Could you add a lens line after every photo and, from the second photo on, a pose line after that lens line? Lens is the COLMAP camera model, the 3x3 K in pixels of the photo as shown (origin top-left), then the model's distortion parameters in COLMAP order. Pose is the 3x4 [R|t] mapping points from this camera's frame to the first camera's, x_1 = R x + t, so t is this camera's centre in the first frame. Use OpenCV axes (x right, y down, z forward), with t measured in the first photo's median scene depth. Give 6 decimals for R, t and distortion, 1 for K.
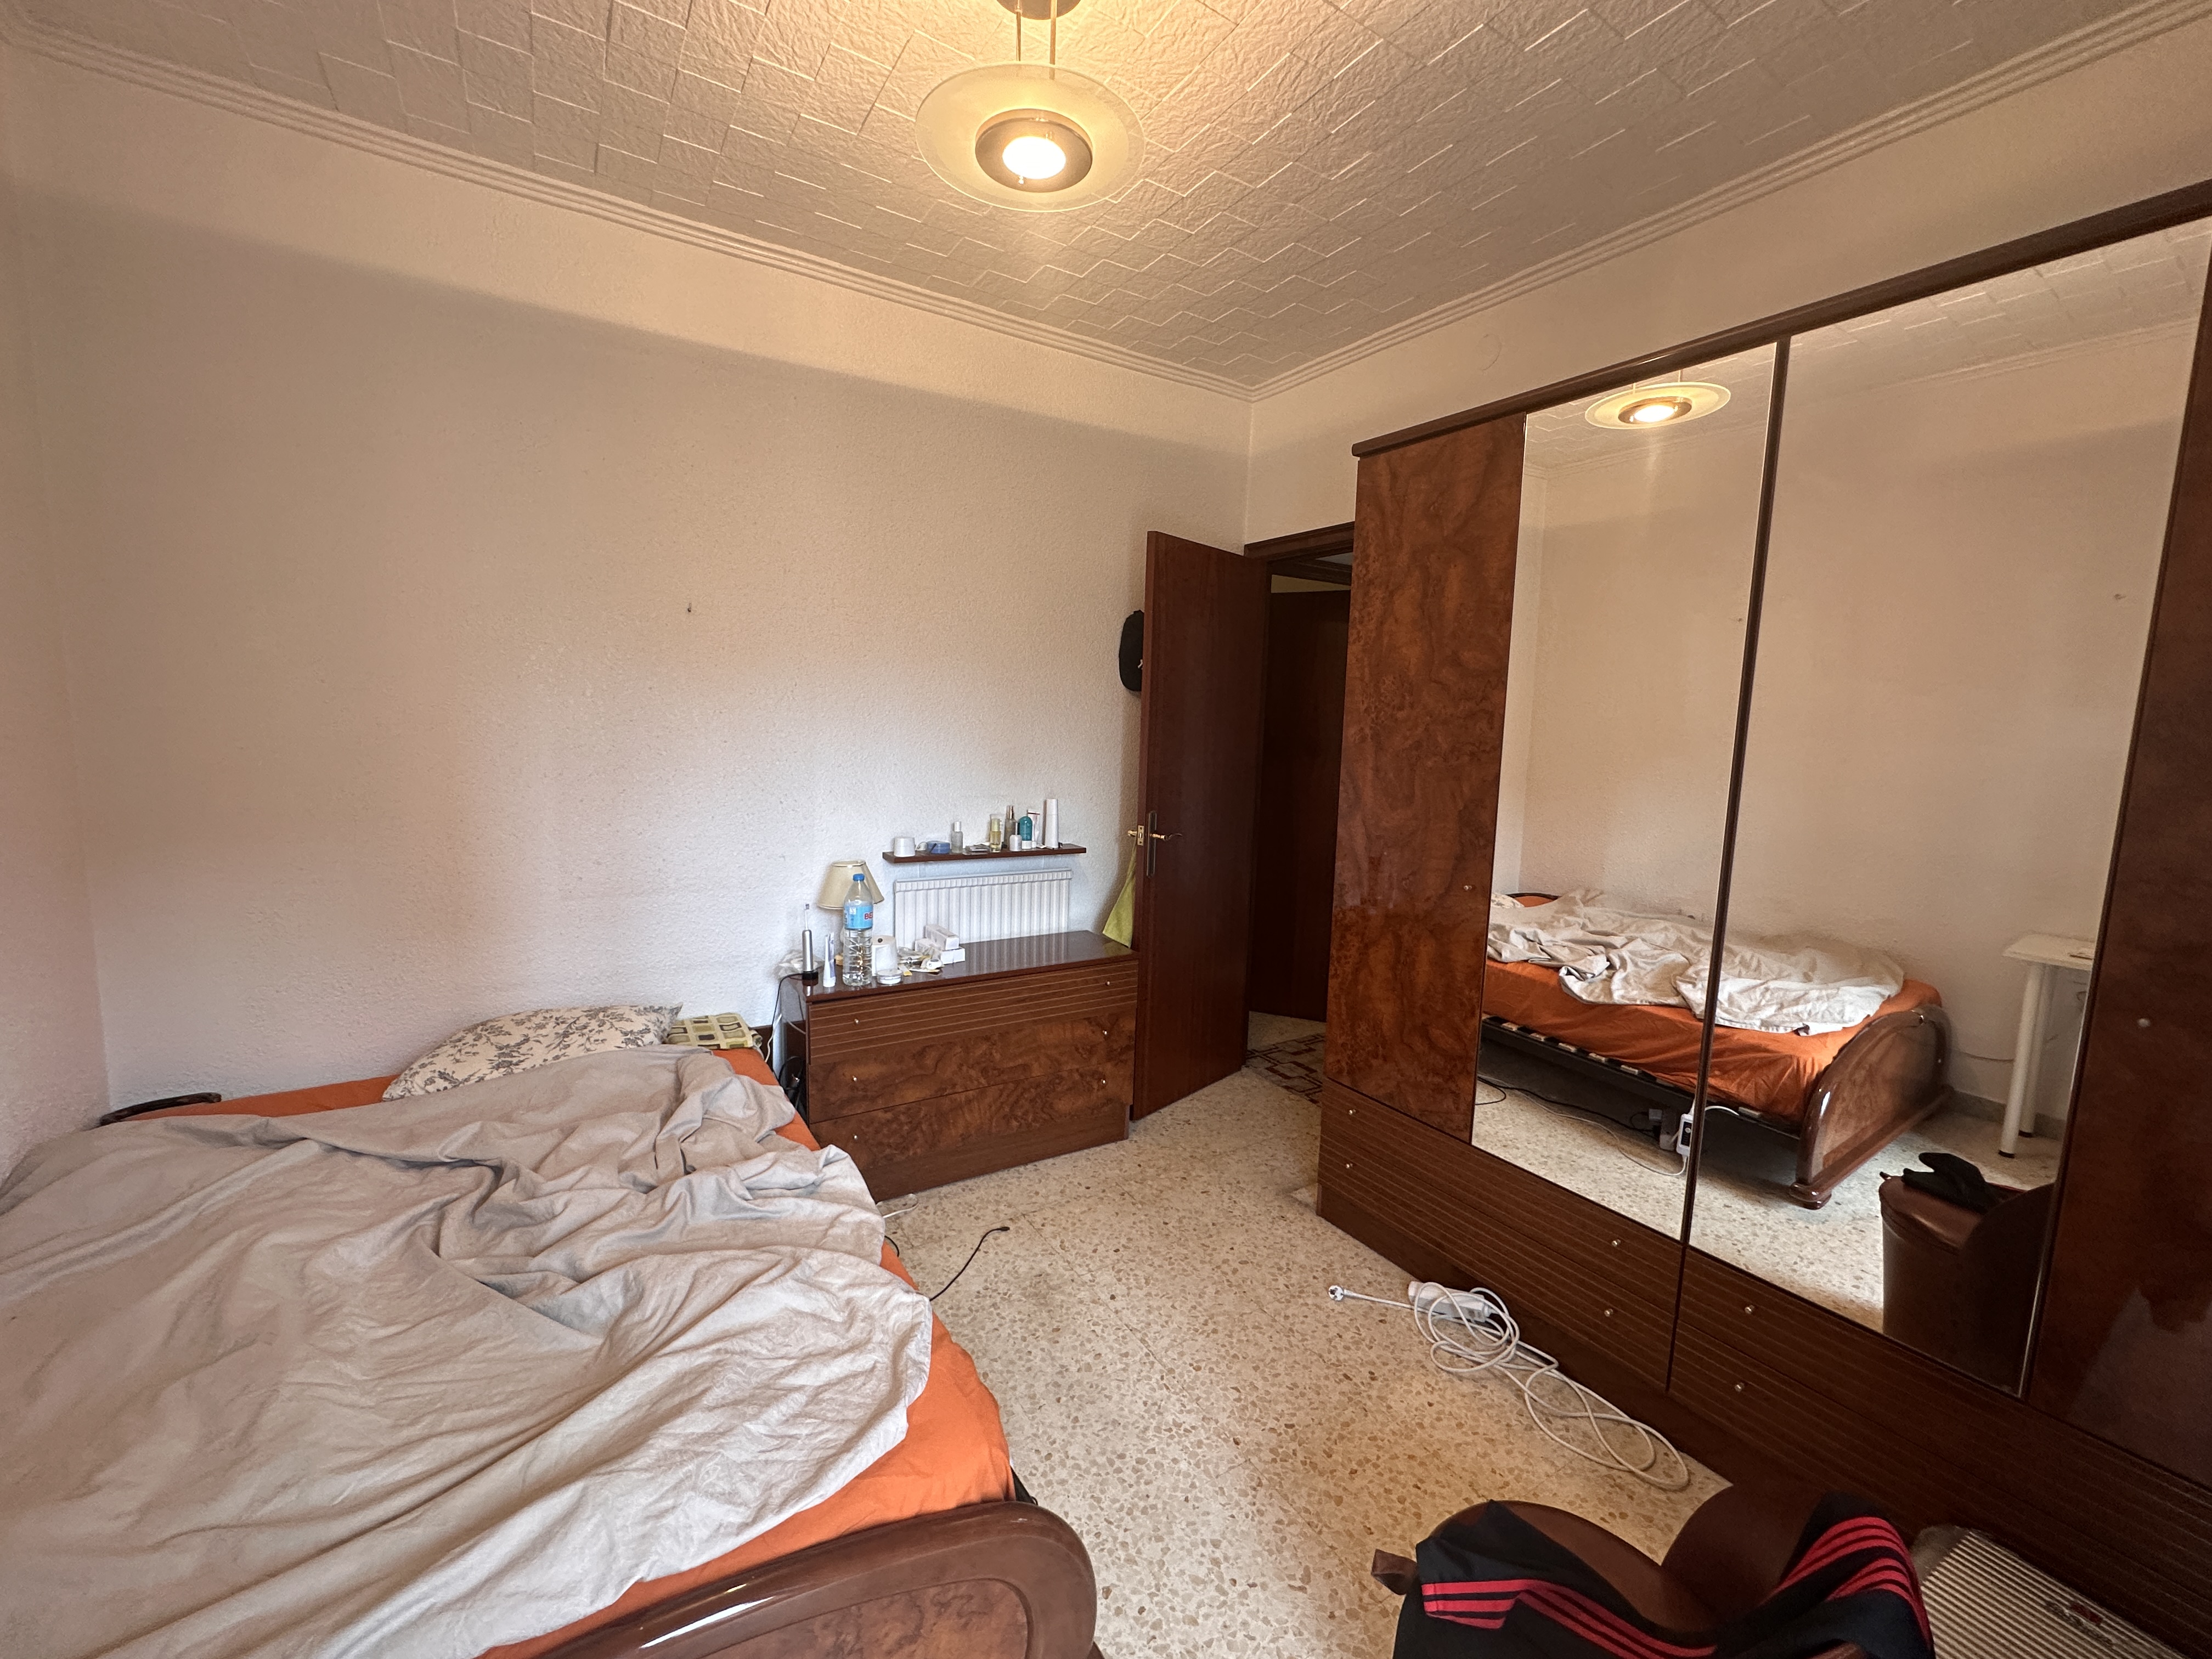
lens RADIAL K [[883.9, 0, 1106.0], [0, 883.9, 829.5], [0, 0, 1]] dist [-0.002032, 0.000130]
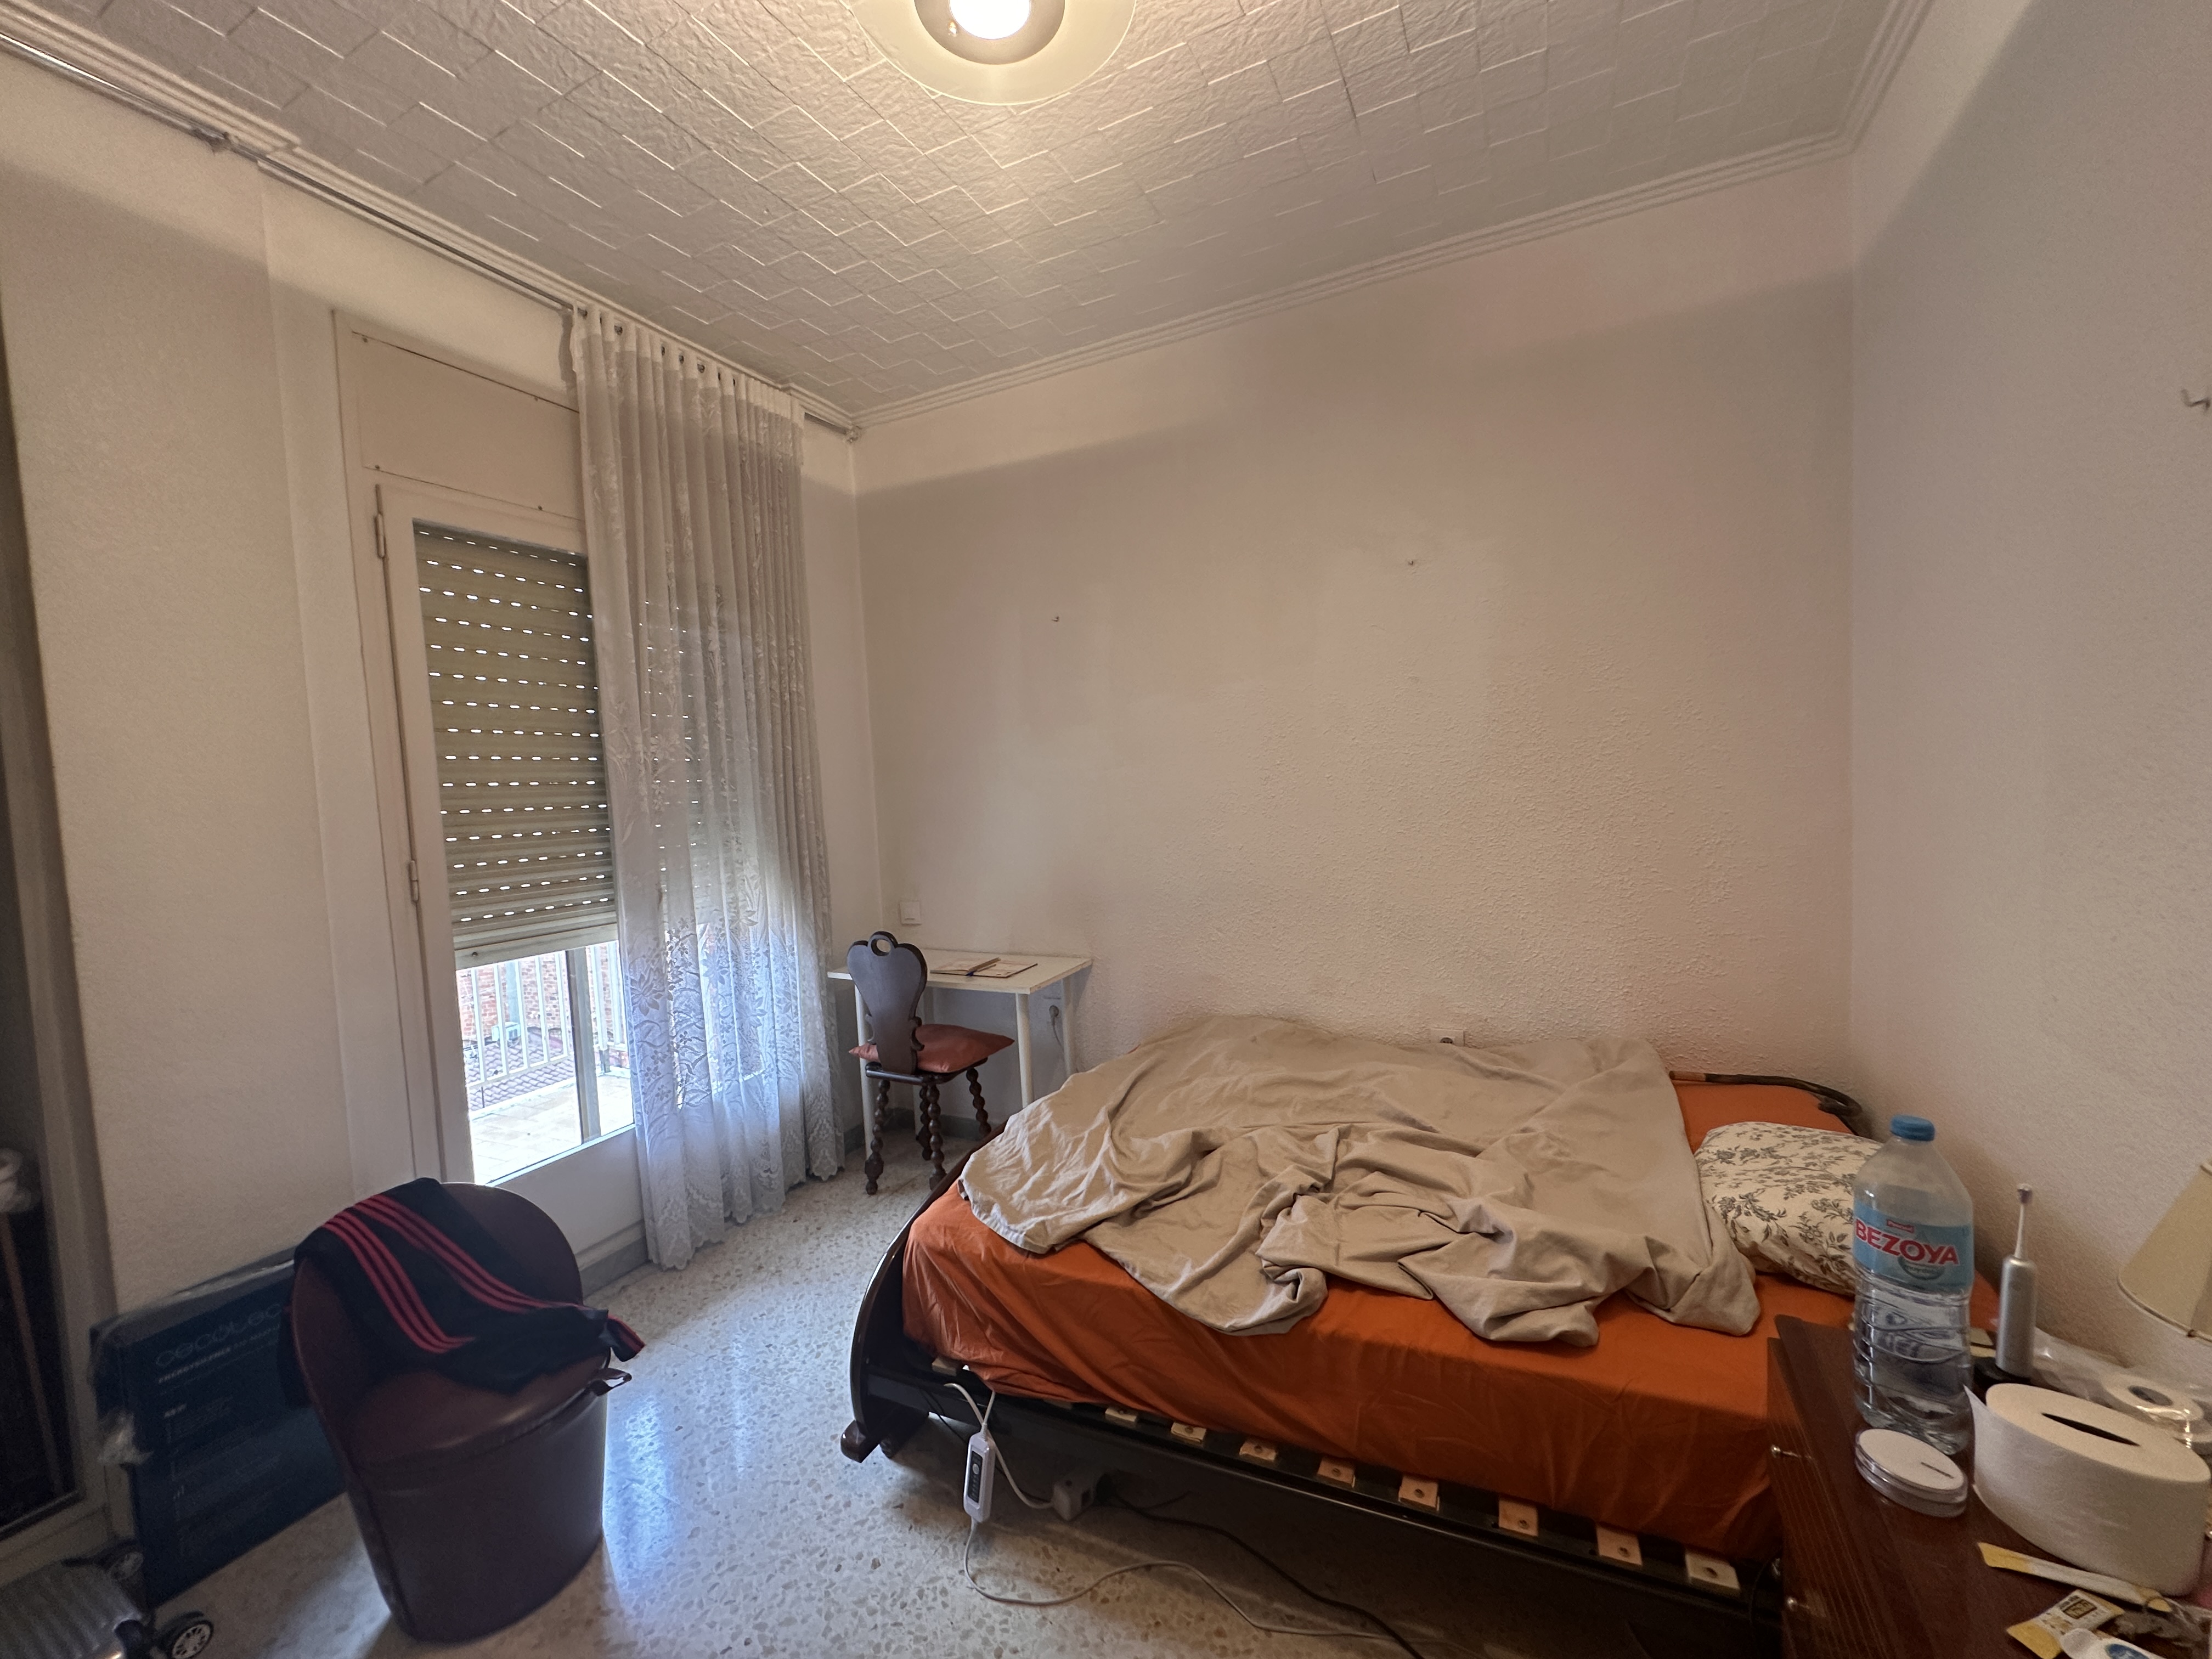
lens RADIAL K [[883.9, 0, 1106.0], [0, 883.9, 829.5], [0, 0, 1]] dist [-0.002032, 0.000130]
pose [[-0.855818, 0.039029, -0.515802, 0.258844], [-0.040561, 0.989016, 0.142134, -0.152596], [0.515684, 0.142562, -0.844835, 1.801086]]
